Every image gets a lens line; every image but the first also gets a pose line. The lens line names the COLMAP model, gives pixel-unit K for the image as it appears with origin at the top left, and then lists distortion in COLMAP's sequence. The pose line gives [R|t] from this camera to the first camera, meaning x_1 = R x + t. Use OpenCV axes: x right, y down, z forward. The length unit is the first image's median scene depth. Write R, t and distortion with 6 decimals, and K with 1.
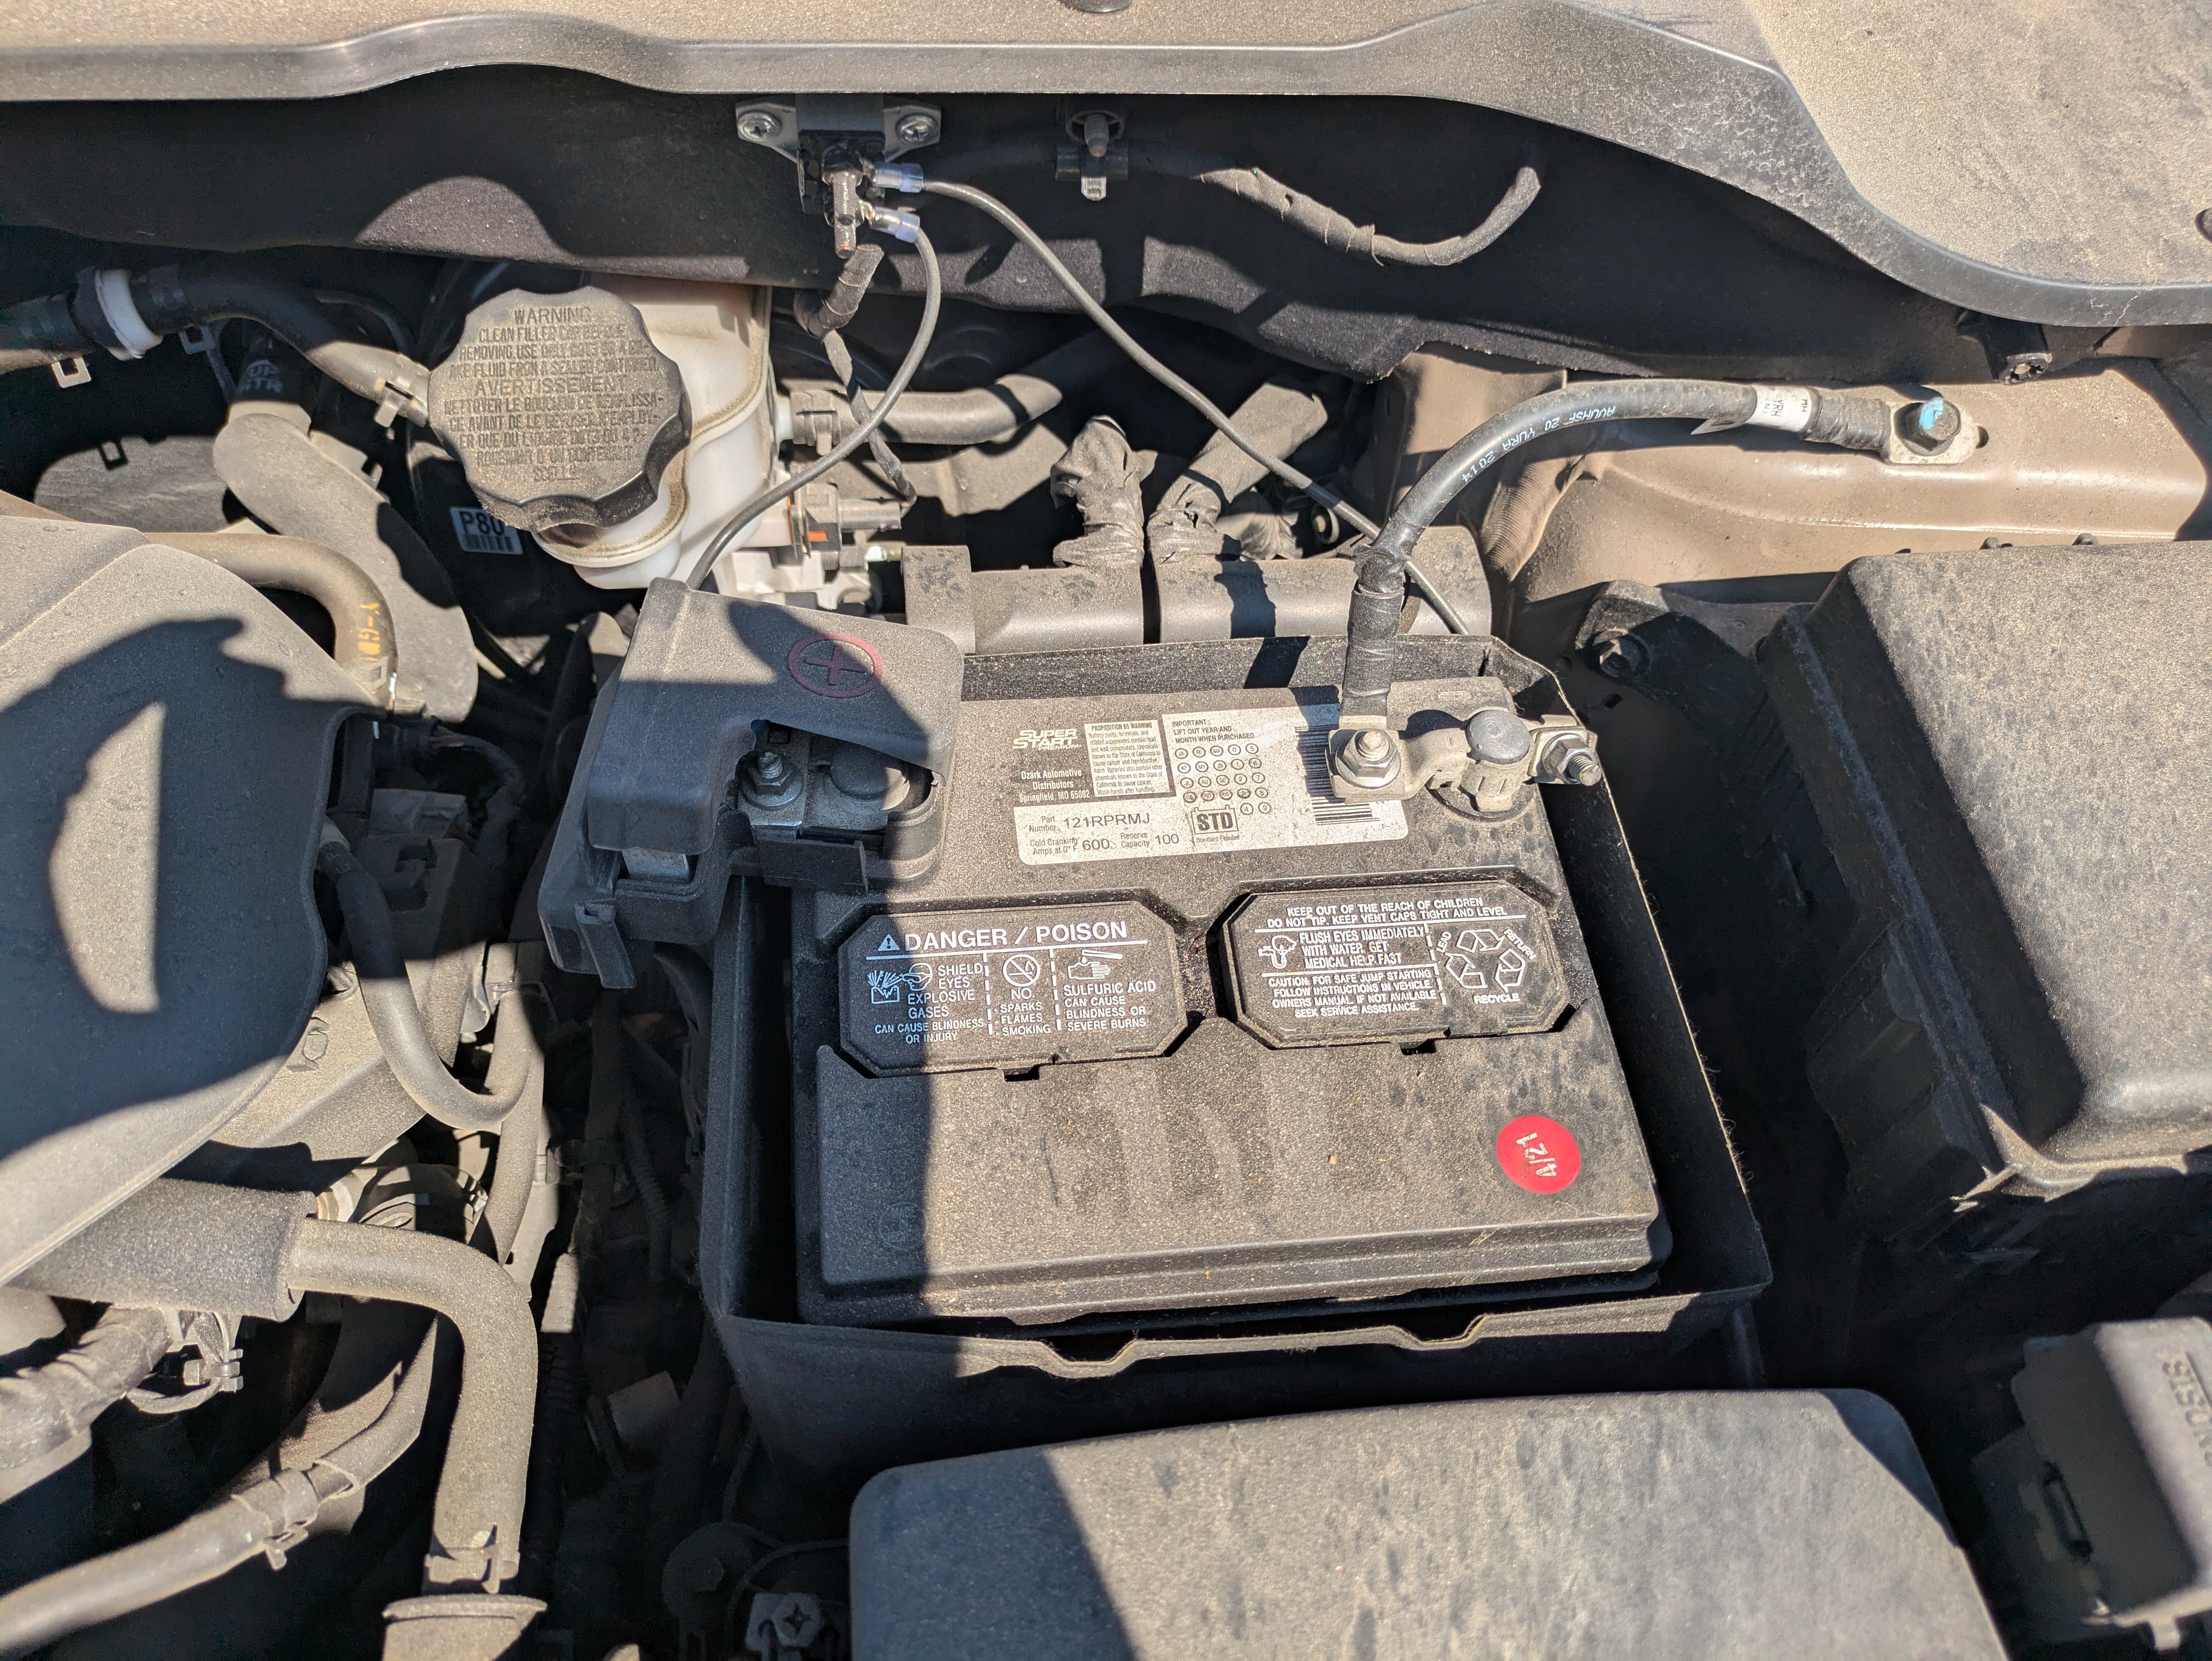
lens RADIAL K [[1697.7, 0, 1106.0], [0, 1697.7, 830.5], [0, 0, 1]] dist [0.026156, -0.029408]
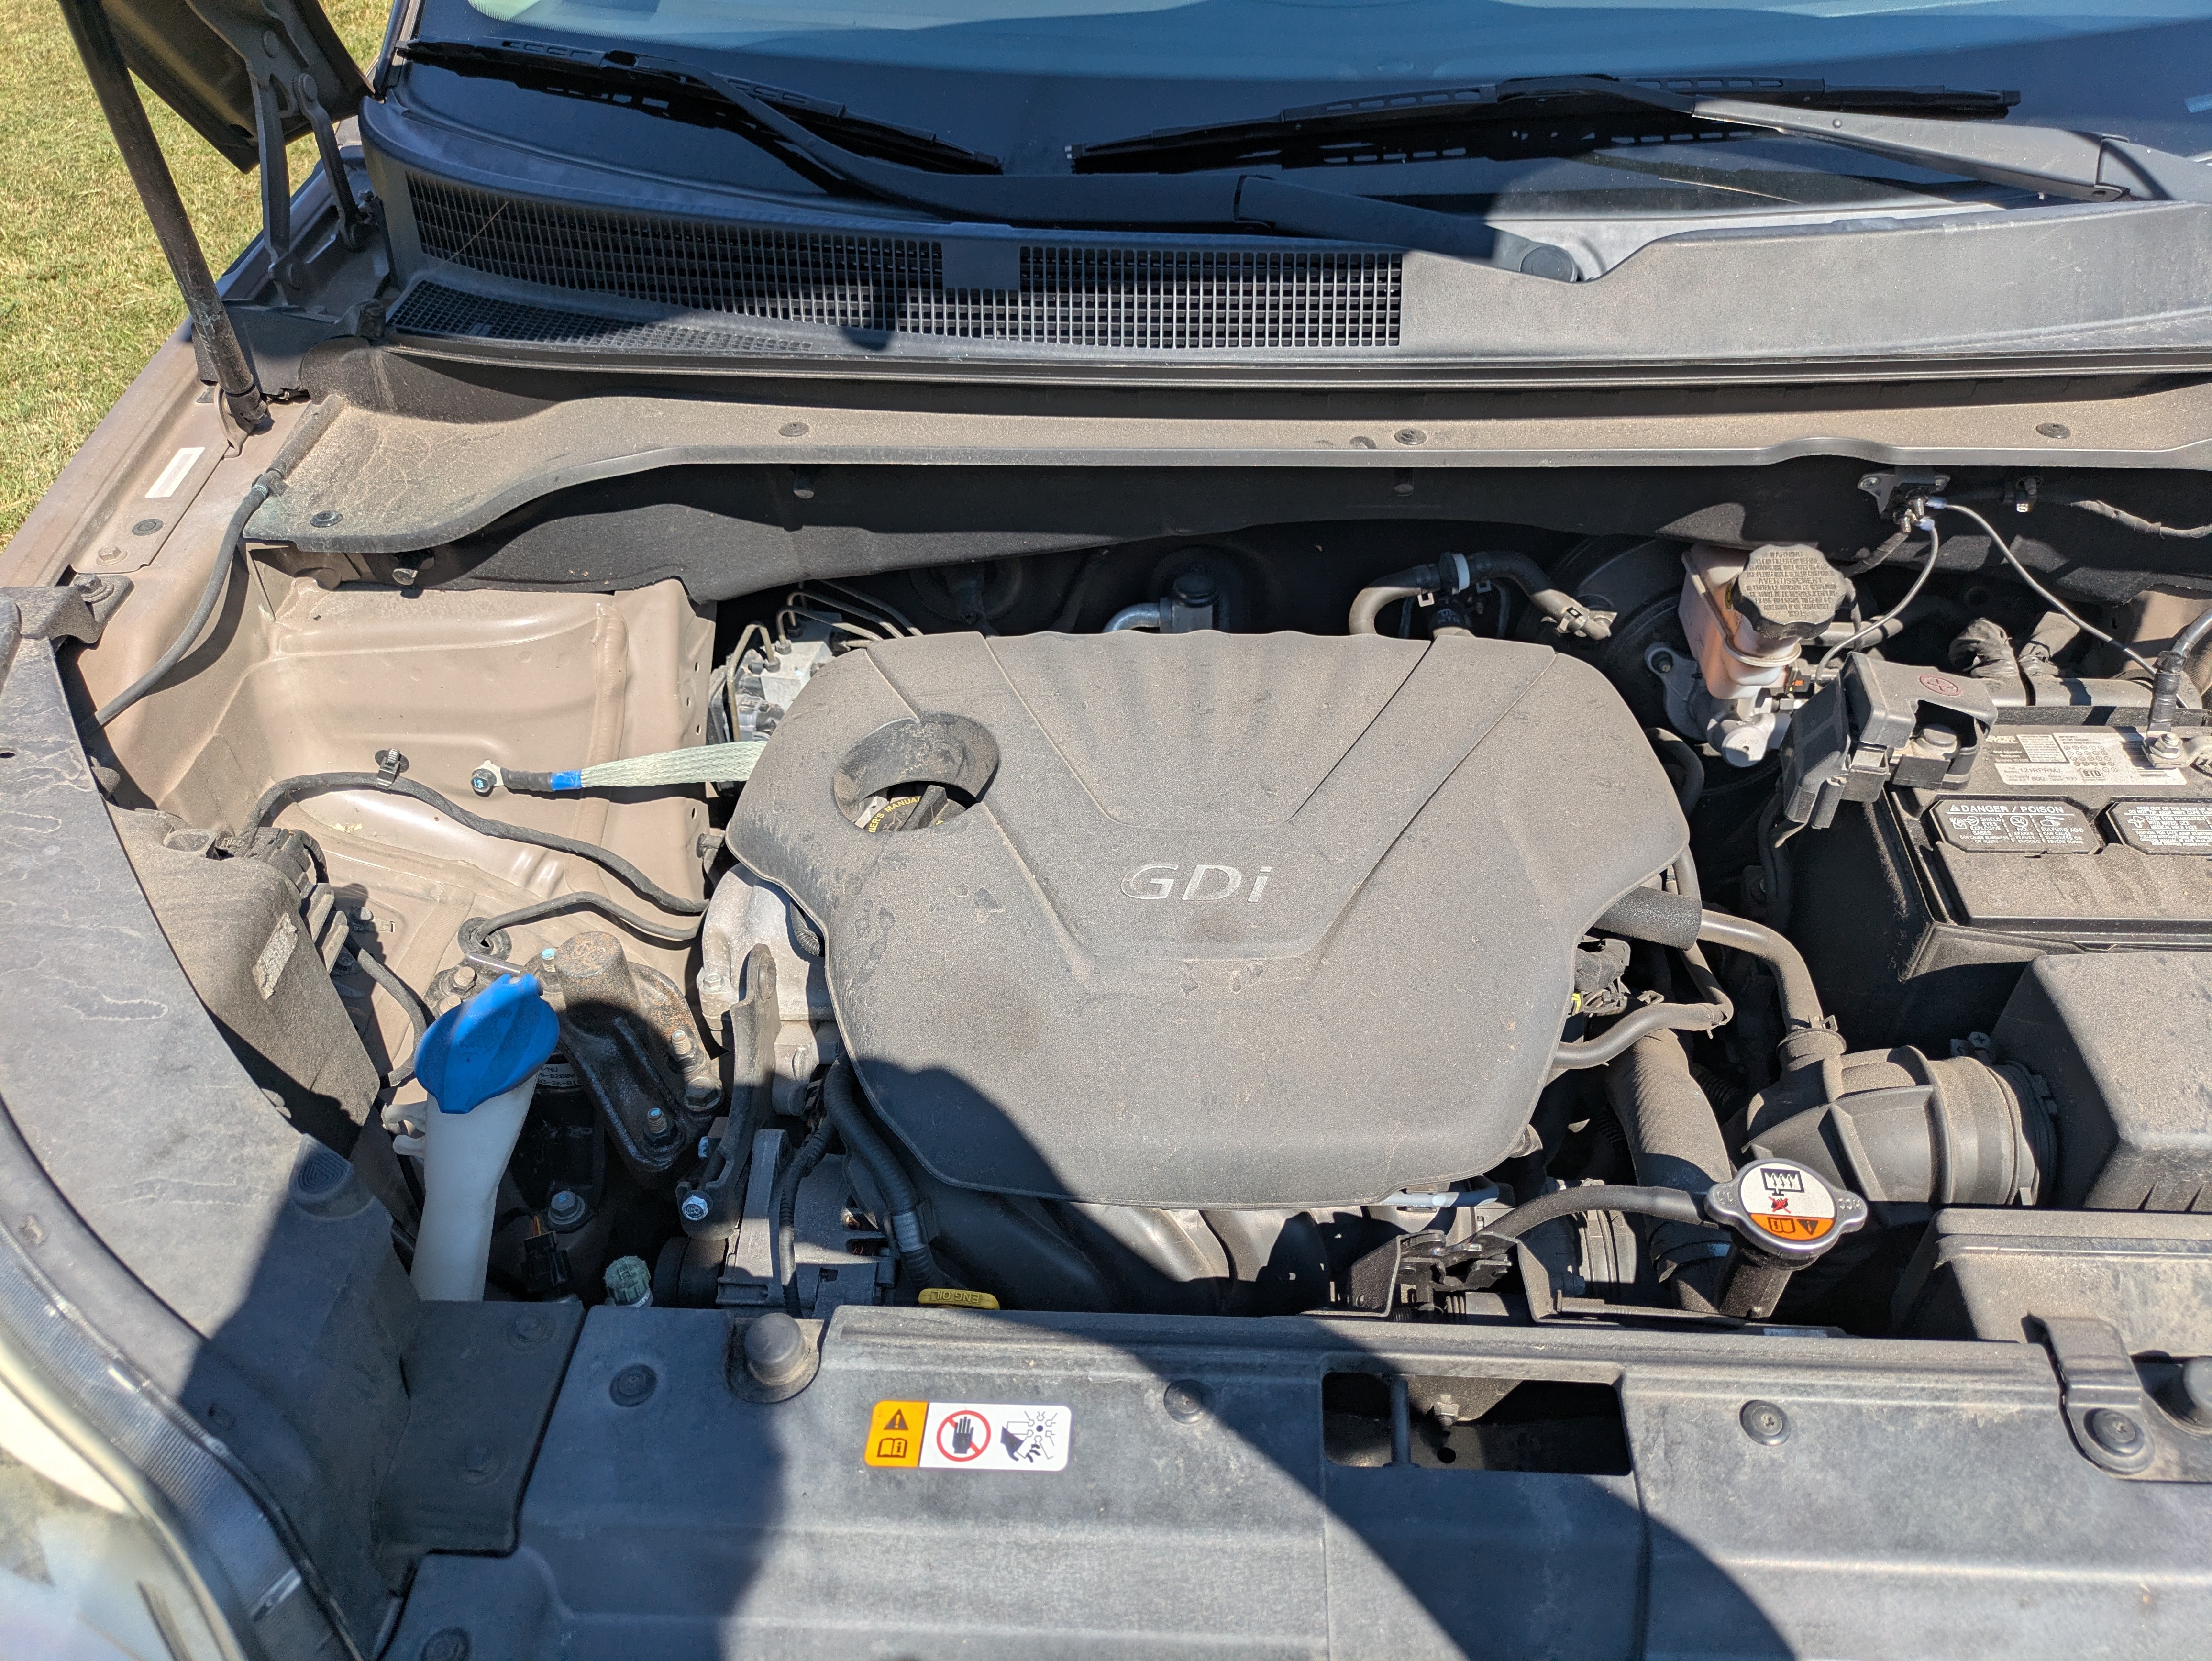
lens RADIAL K [[1697.7, 0, 1106.0], [0, 1697.7, 830.5], [0, 0, 1]] dist [0.026156, -0.029408]
pose [[0.986961, 0.040756, -0.155716, -0.853913], [-0.076998, 0.969090, -0.234386, 0.686751], [0.141350, 0.243320, 0.959591, -1.294828]]
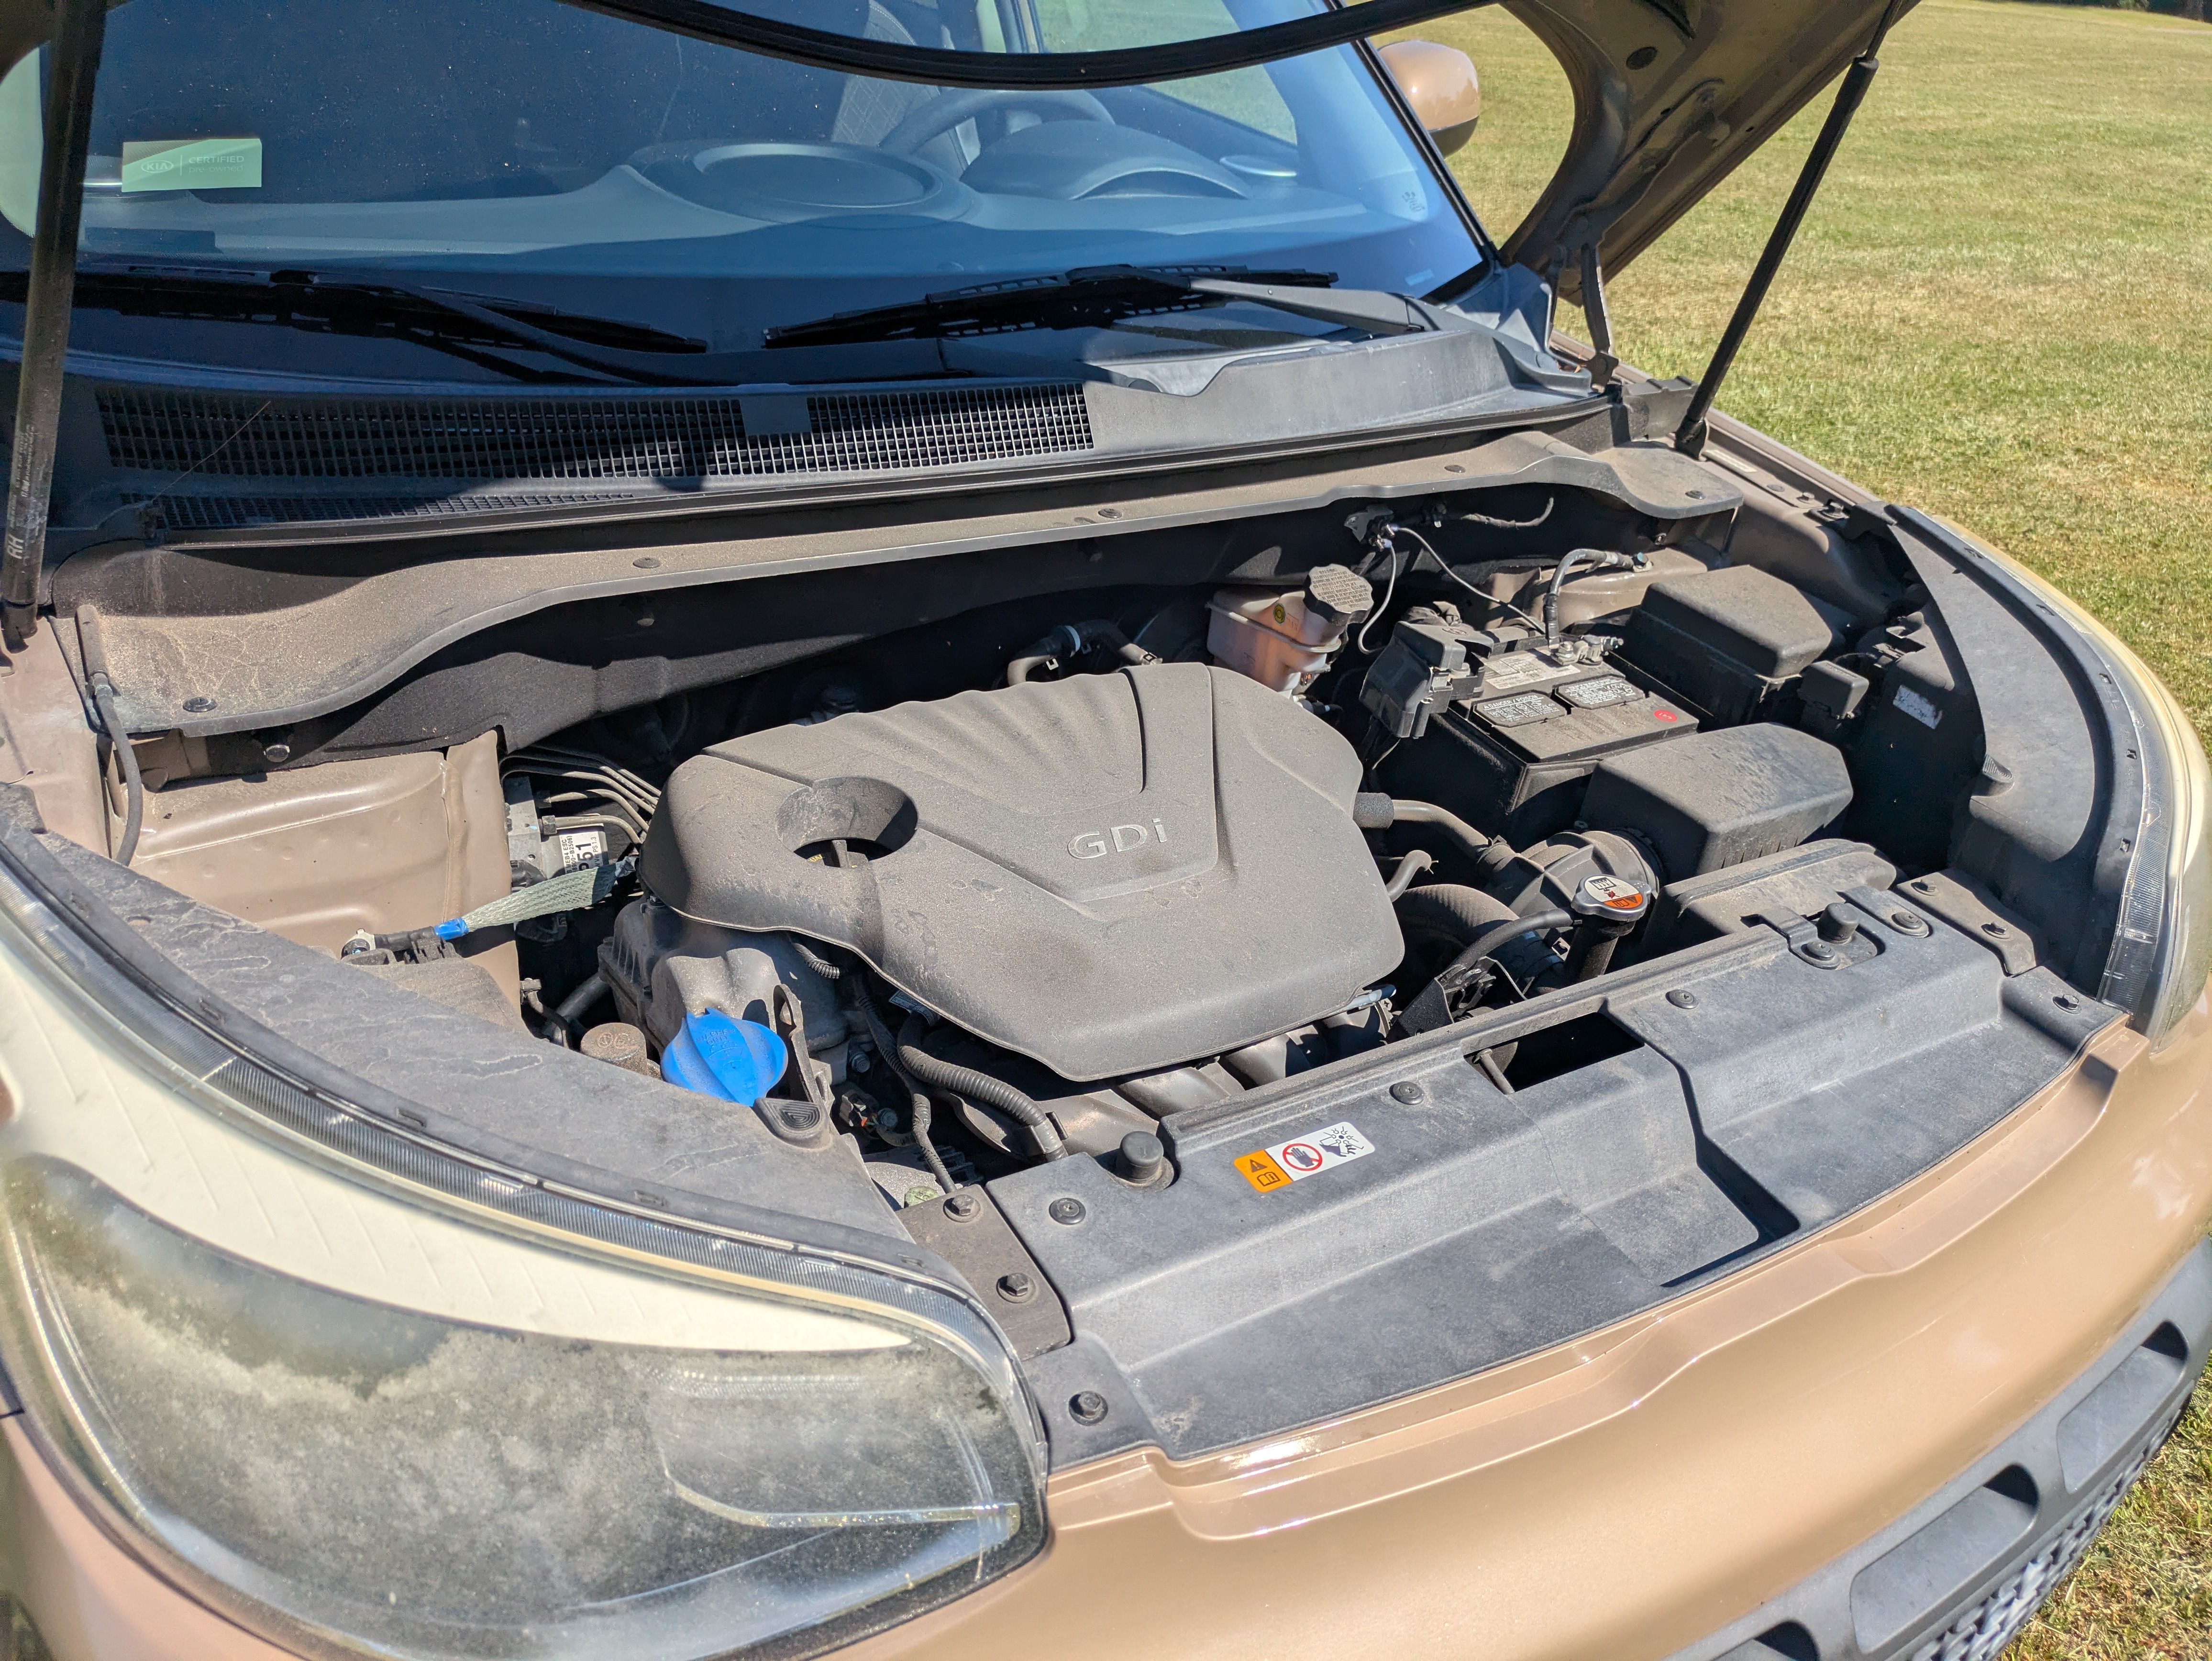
lens RADIAL K [[1697.7, 0, 1106.0], [0, 1697.7, 830.5], [0, 0, 1]] dist [0.026156, -0.029408]
pose [[0.901399, -0.184317, 0.391800, -2.155007], [0.317141, 0.897108, -0.307601, 1.070016], [-0.294791, 0.401527, 0.867107, -1.612349]]
